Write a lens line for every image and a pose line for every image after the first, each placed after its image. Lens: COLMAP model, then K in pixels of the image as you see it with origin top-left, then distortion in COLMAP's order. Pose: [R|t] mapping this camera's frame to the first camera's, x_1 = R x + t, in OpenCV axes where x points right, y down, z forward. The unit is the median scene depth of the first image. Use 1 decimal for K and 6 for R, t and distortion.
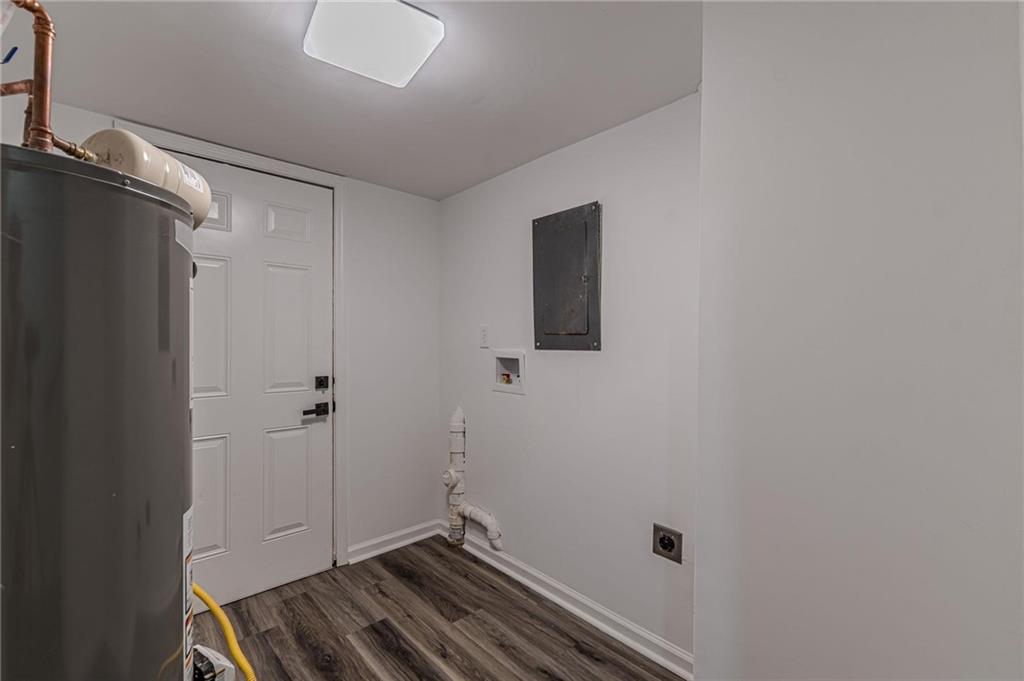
lens RADIAL K [[443.2, 0, 508.5], [0, 443.2, 344.4], [0, 0, 1]] dist [-0.001637, -0.001188]
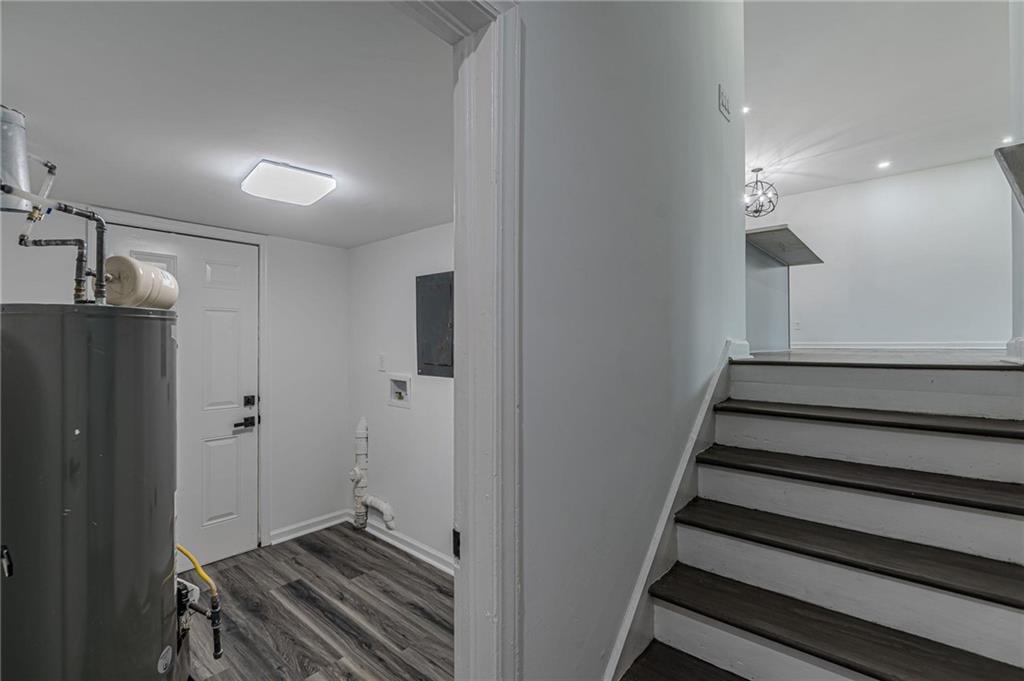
lens RADIAL K [[451.6, 0, 479.3], [0, 451.6, 342.1], [0, 0, 1]] dist [-0.001834, -0.000537]
pose [[0.996101, 0.001004, 0.088218, 0.119412], [-0.000861, 0.999998, -0.001656, -0.080749], [-0.088219, 0.001573, 0.996100, -0.343326]]
